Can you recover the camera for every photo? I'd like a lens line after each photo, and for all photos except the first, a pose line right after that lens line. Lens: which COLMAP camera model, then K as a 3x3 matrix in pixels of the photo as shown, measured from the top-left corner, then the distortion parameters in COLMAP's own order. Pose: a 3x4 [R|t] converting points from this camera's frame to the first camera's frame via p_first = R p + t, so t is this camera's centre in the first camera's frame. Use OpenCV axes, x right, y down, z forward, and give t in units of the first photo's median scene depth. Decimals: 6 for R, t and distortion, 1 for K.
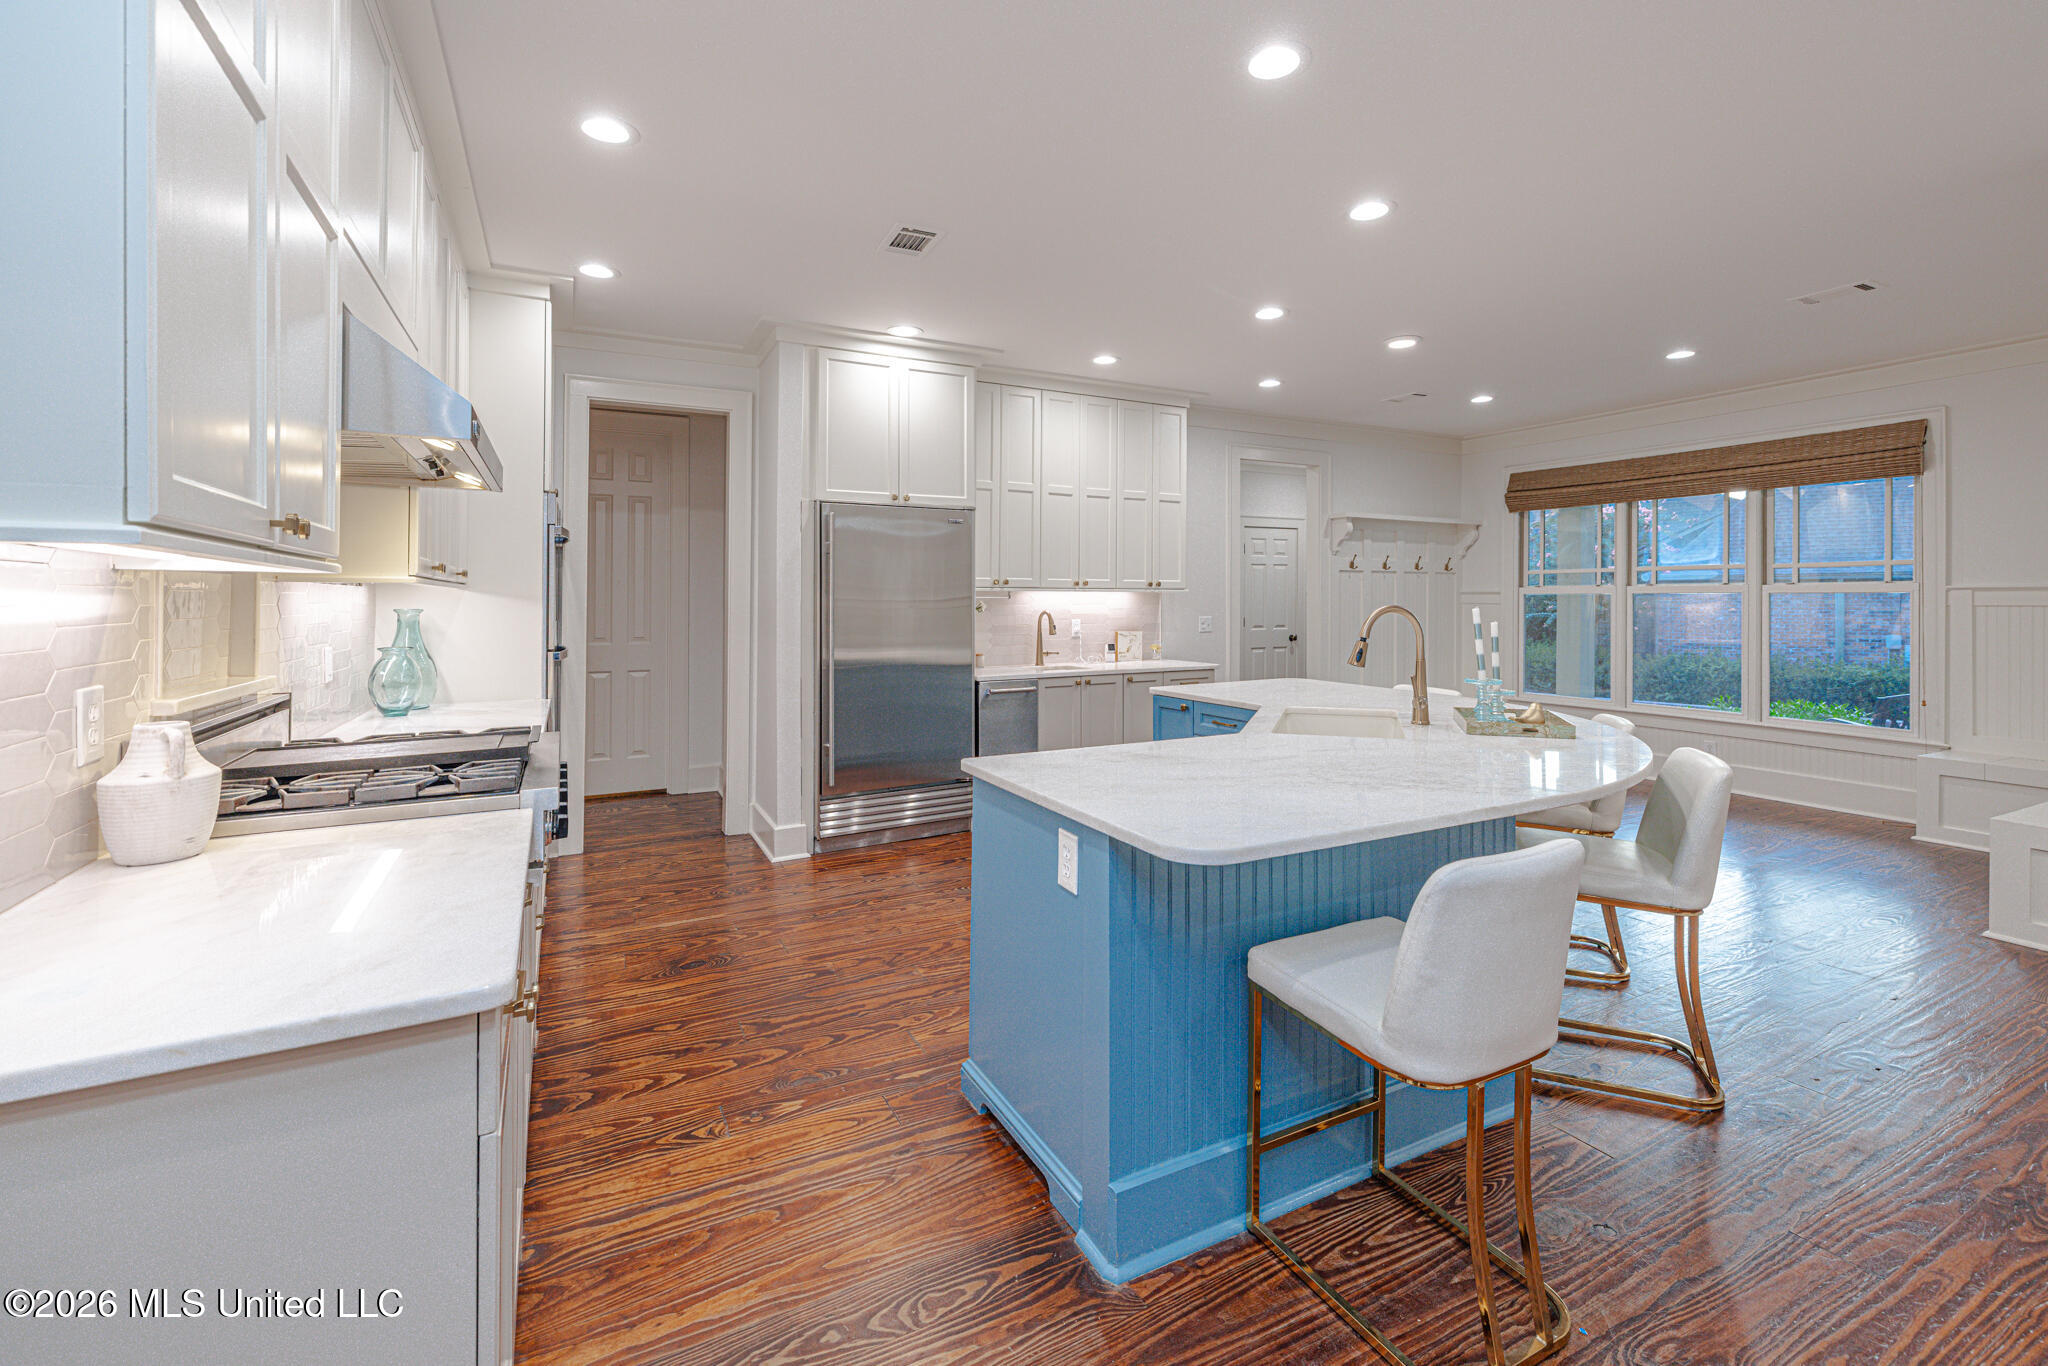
lens RADIAL K [[892.9, 0, 1030.6], [0, 892.9, 605.1], [0, 0, 1]] dist [-0.000661, -0.000306]
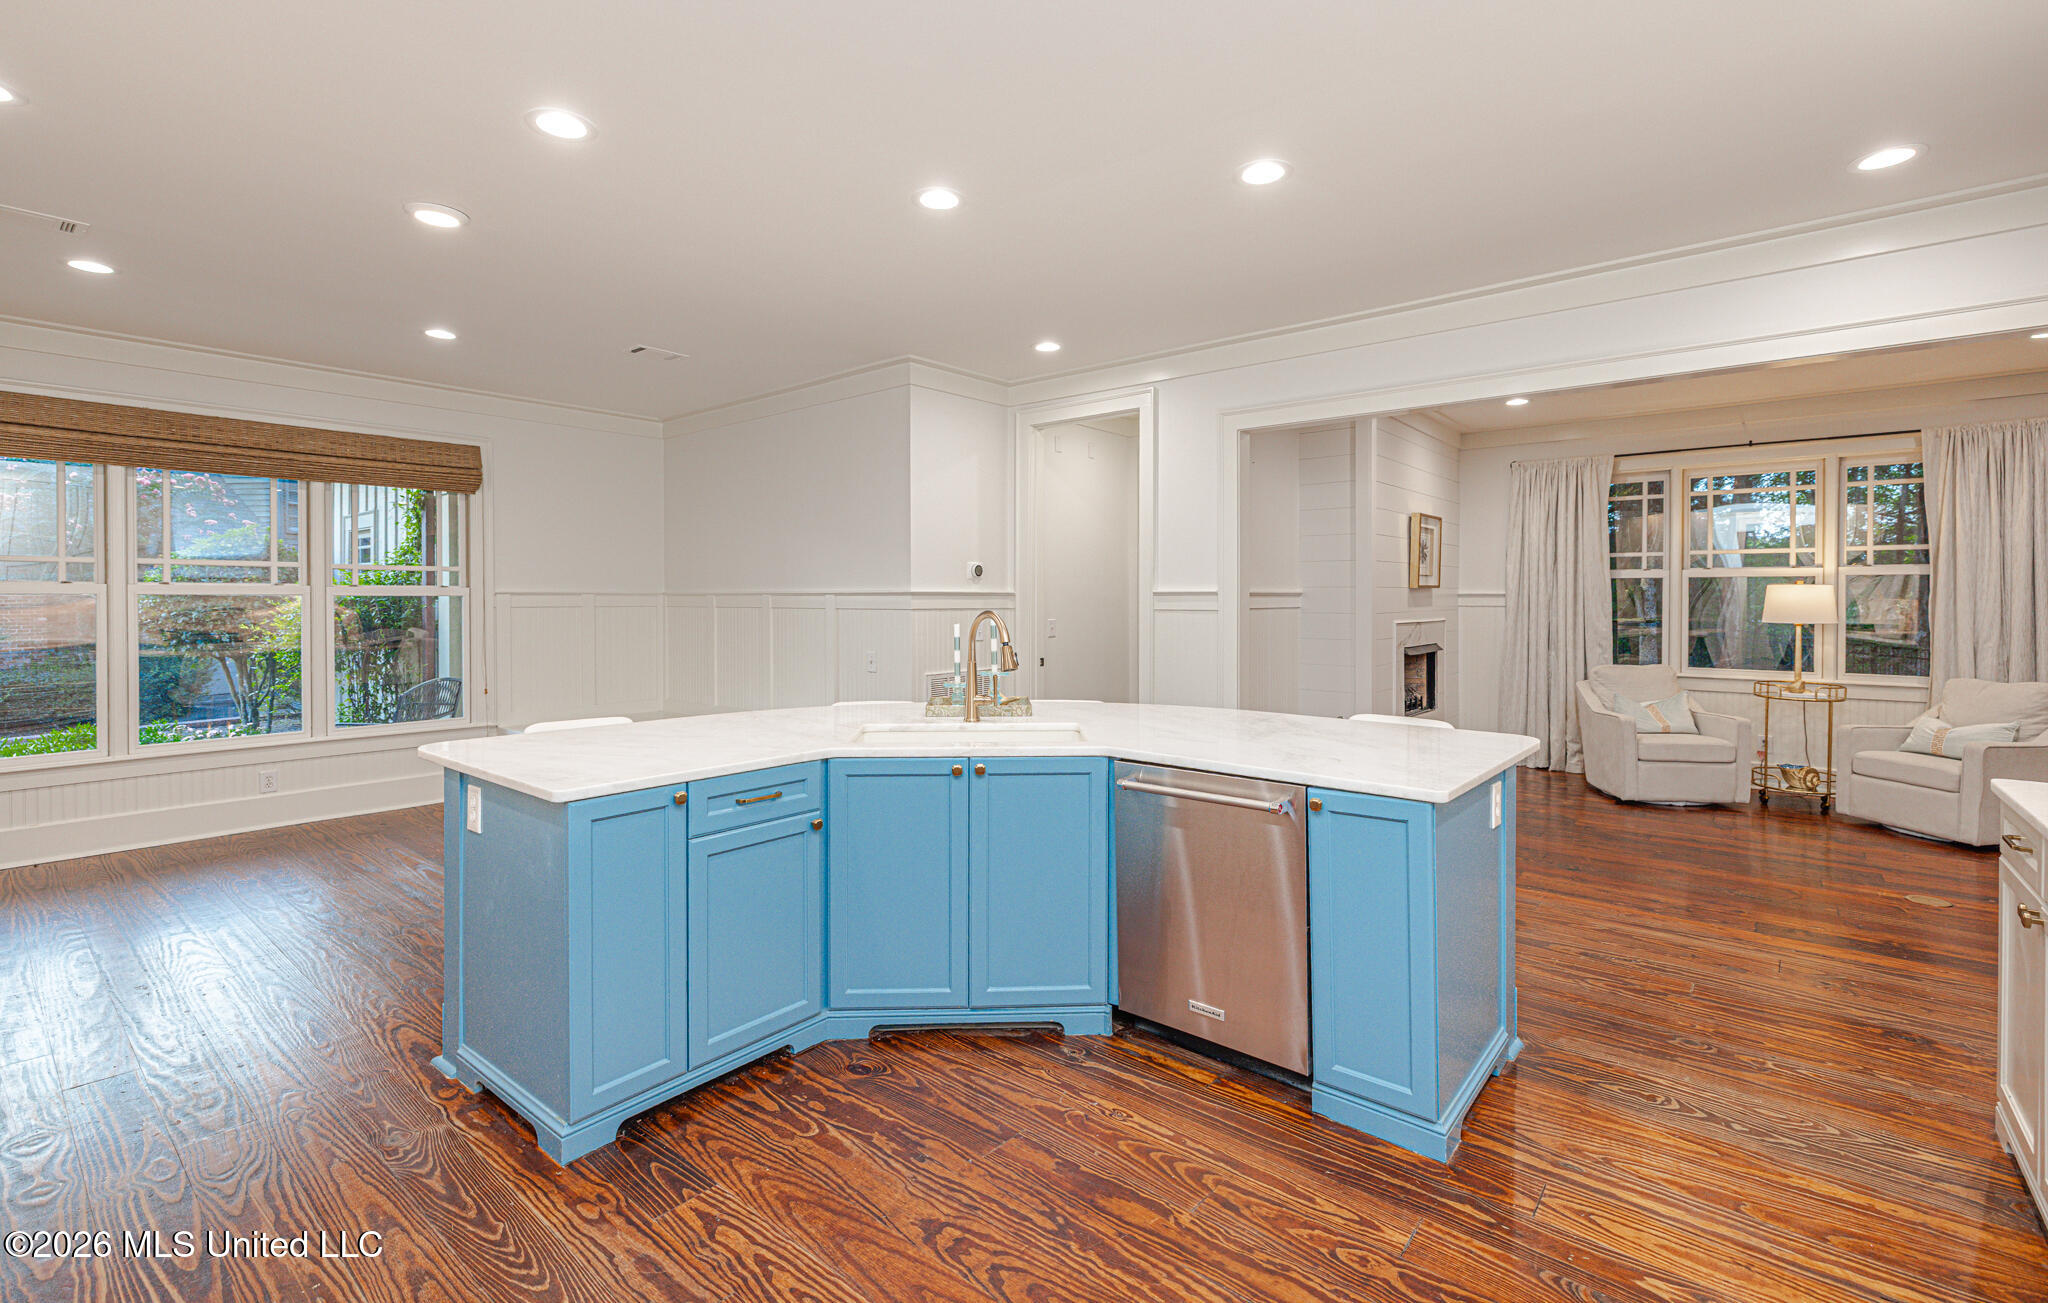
lens RADIAL K [[897.7, 0, 1021.1], [0, 897.7, 611.1], [0, 0, 1]] dist [-0.001006, 0.000053]
pose [[-0.377793, -0.010874, 0.925826, -0.784995], [0.007360, 0.999864, 0.014747, -0.016399], [-0.925861, 0.012385, -0.377662, 1.841669]]
